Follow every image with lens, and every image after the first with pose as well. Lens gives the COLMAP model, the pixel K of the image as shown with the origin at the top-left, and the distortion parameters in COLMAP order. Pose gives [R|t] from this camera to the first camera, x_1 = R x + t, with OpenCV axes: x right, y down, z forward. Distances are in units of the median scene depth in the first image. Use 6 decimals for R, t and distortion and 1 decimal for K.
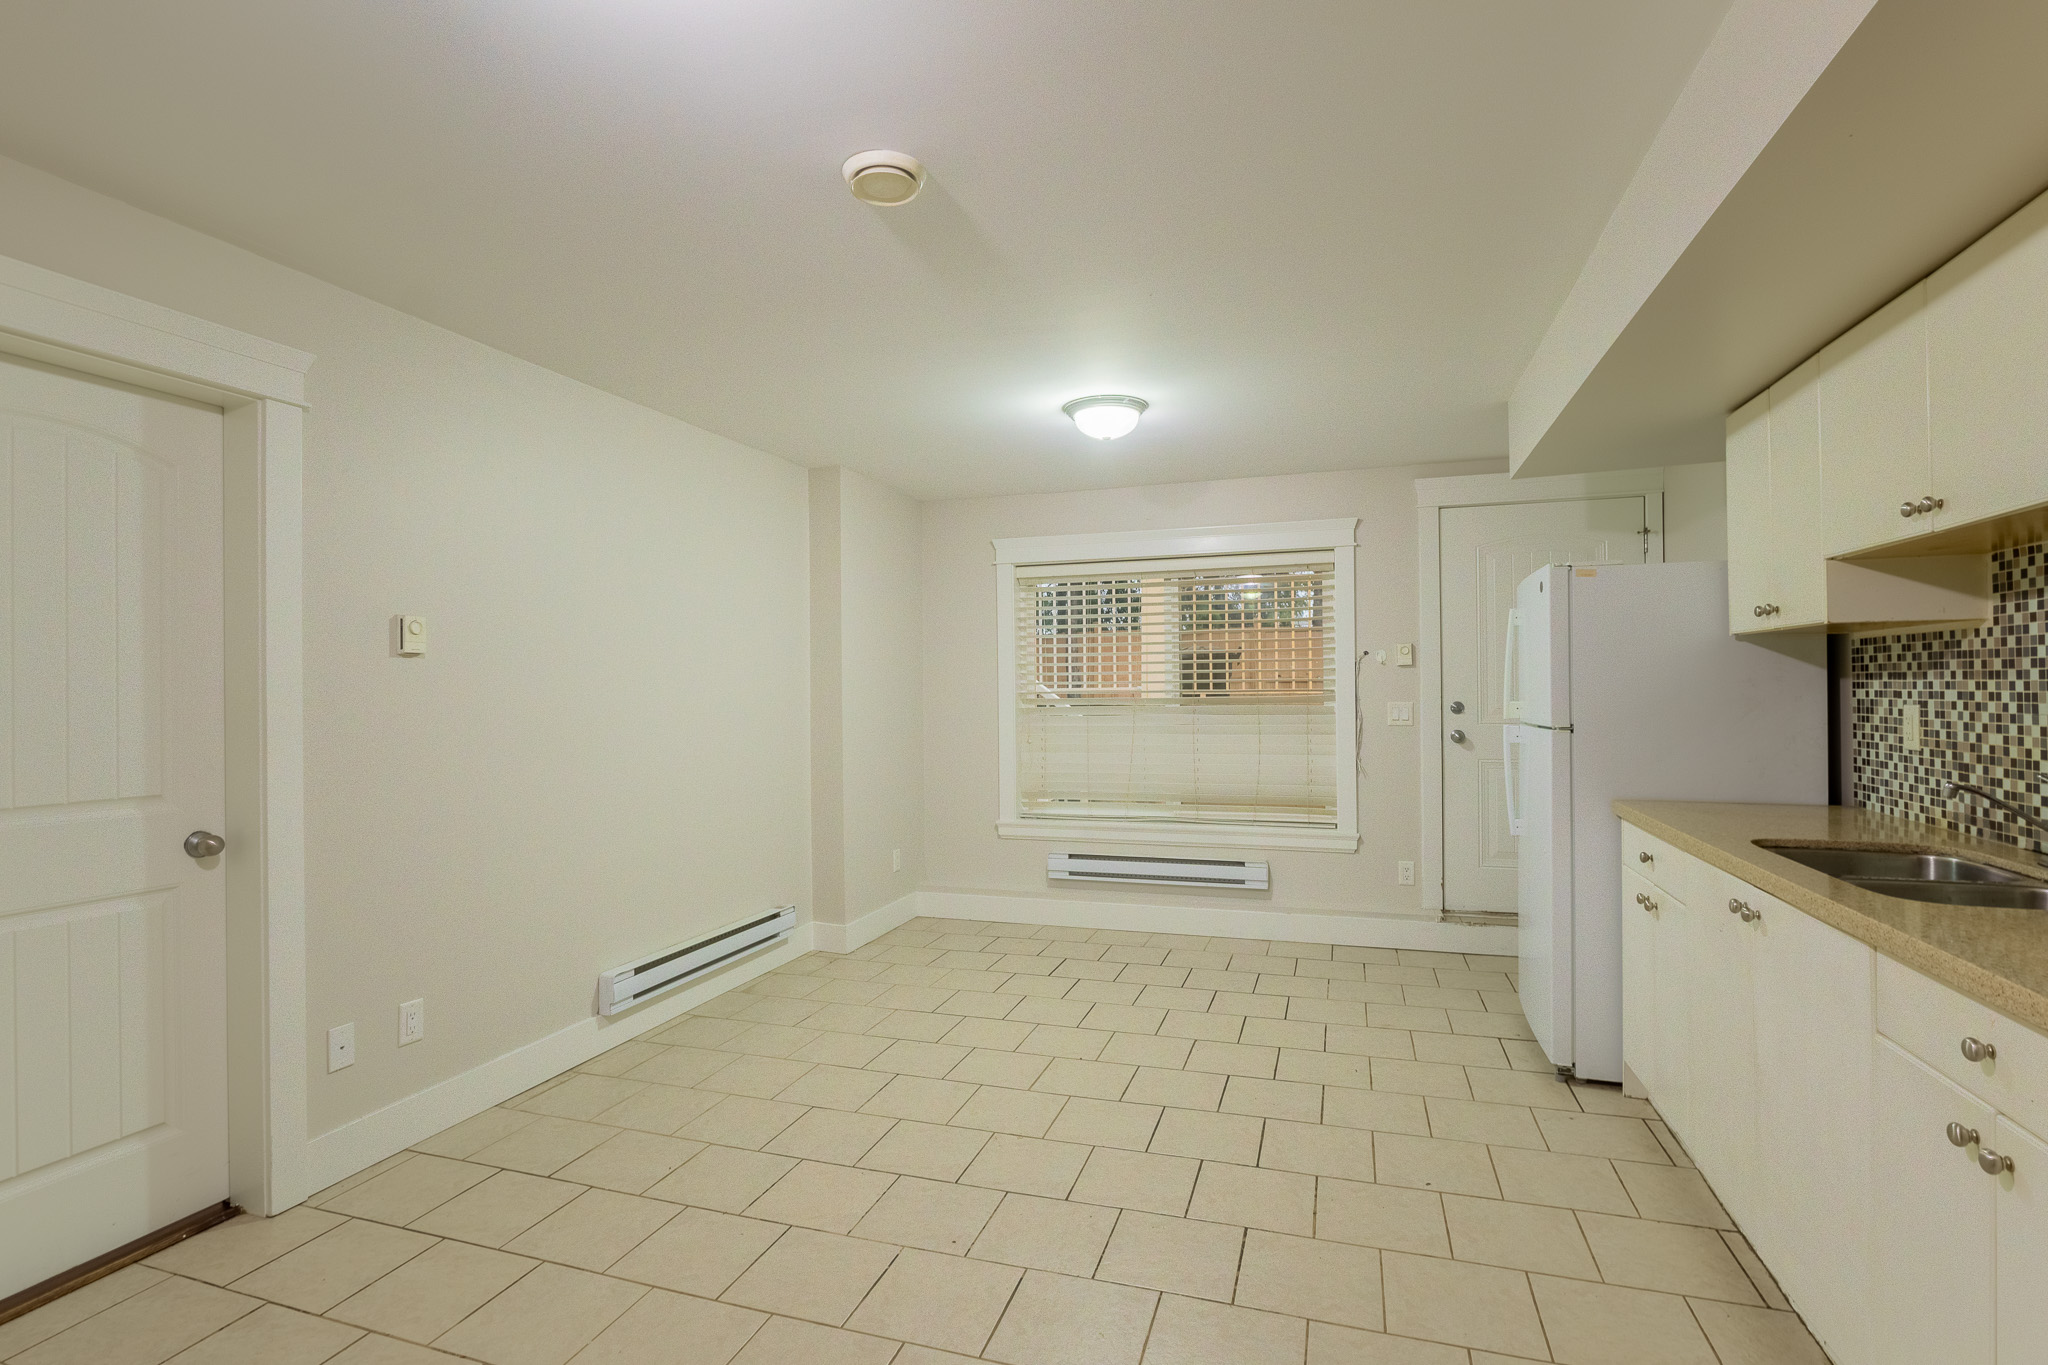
lens RADIAL K [[969.6, 0, 1024.4], [0, 969.6, 682.7], [0, 0, 1]] dist [-0.002594, -0.000201]
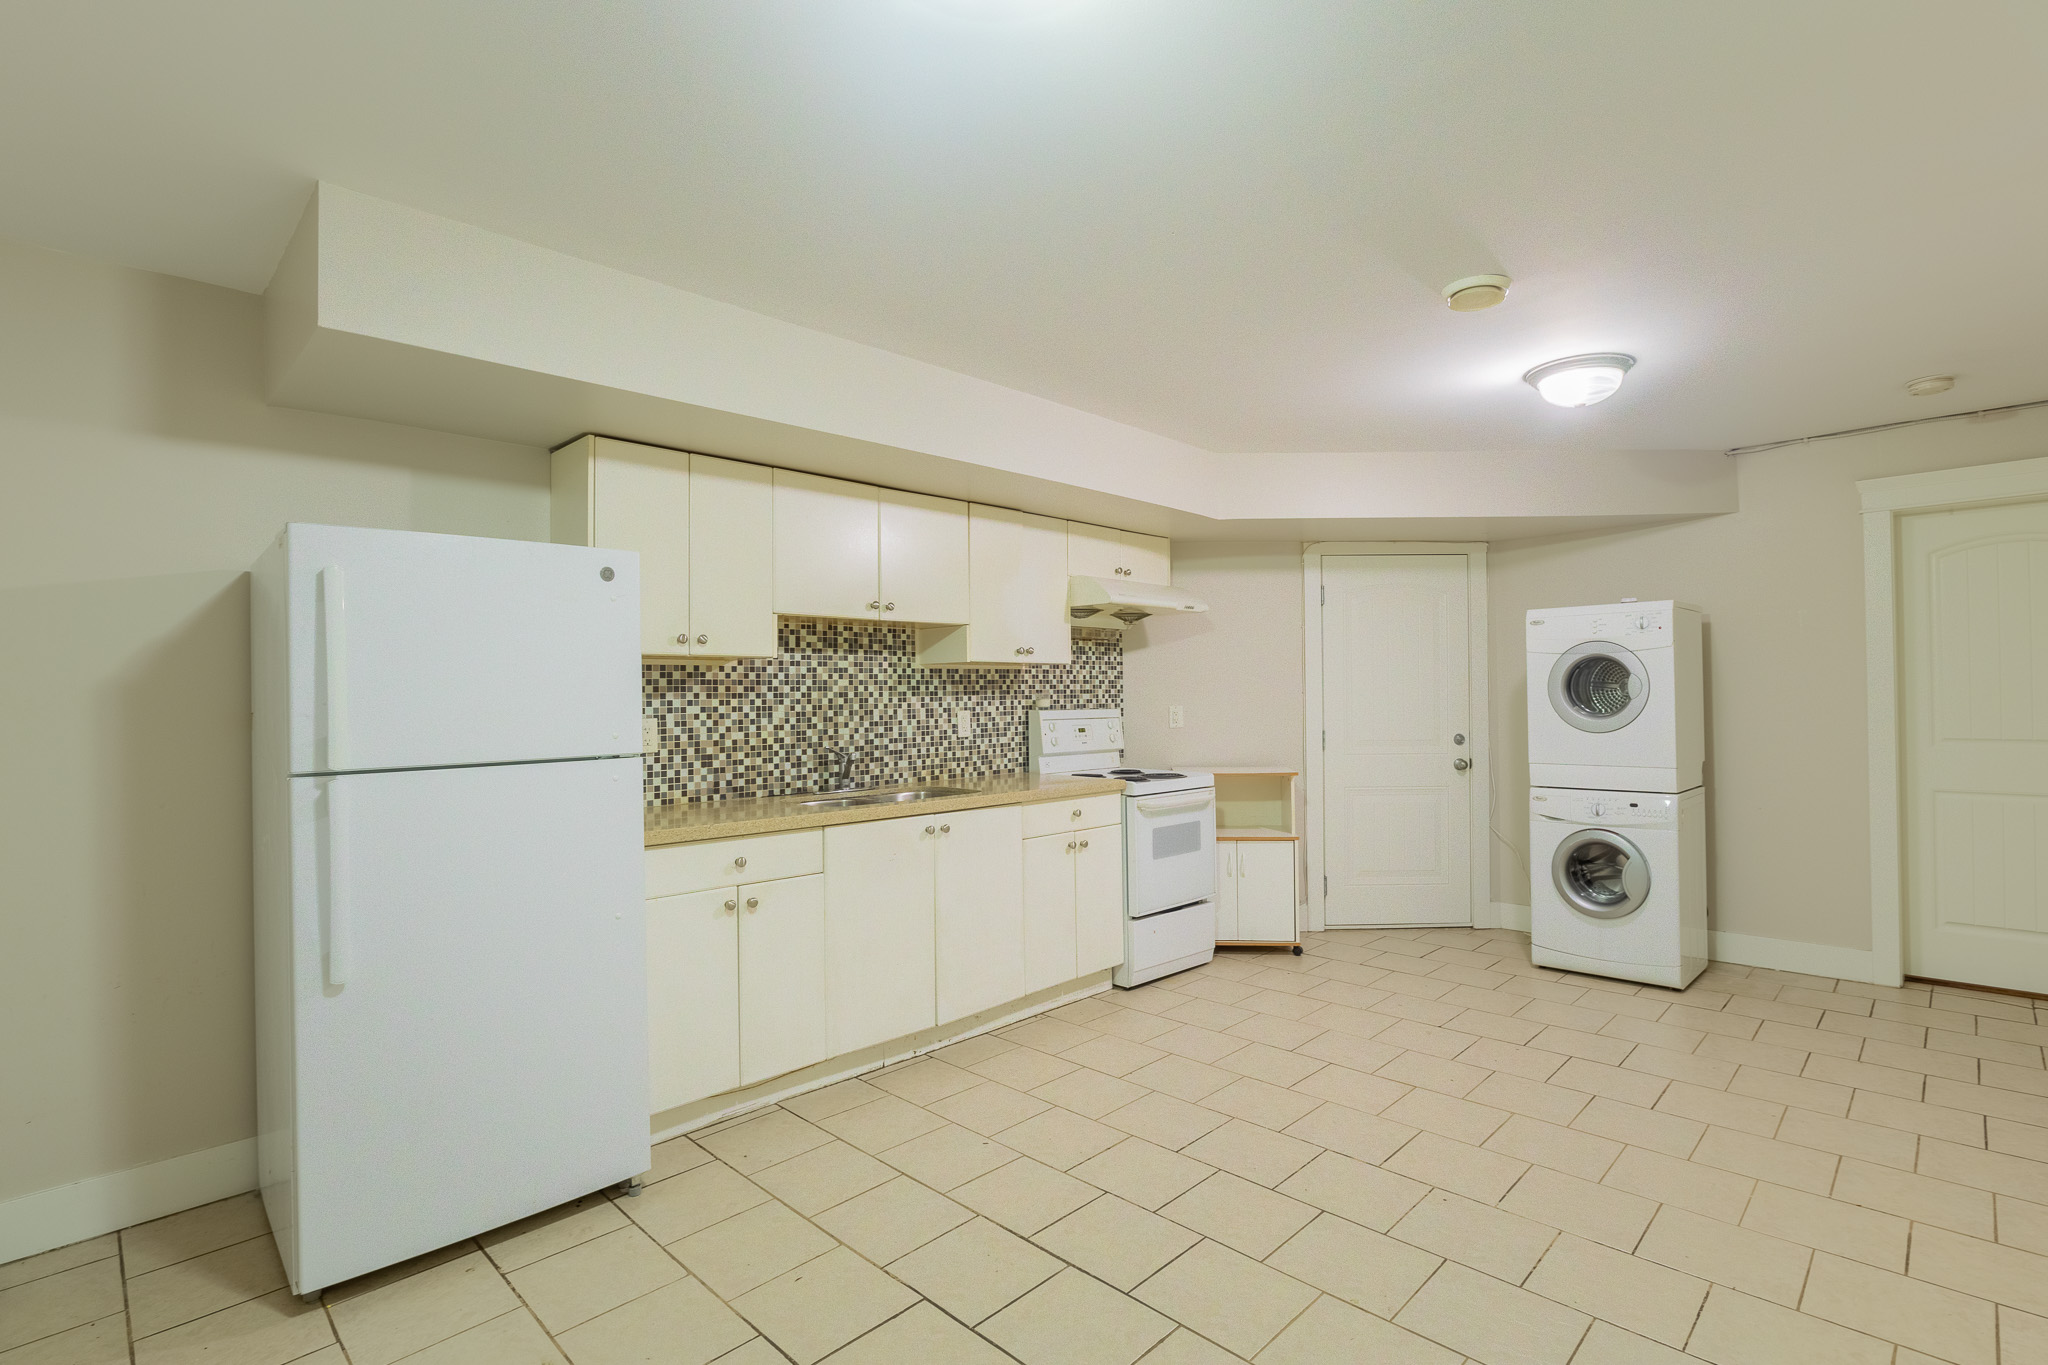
lens RADIAL K [[969.6, 0, 1027.3], [0, 969.6, 689.4], [0, 0, 1]] dist [-0.002594, -0.000201]
pose [[-0.895399, 0.021608, 0.444740, -0.148149], [0.017537, 0.999758, -0.013267, 0.010896], [-0.444919, -0.004080, -0.895561, 2.180014]]
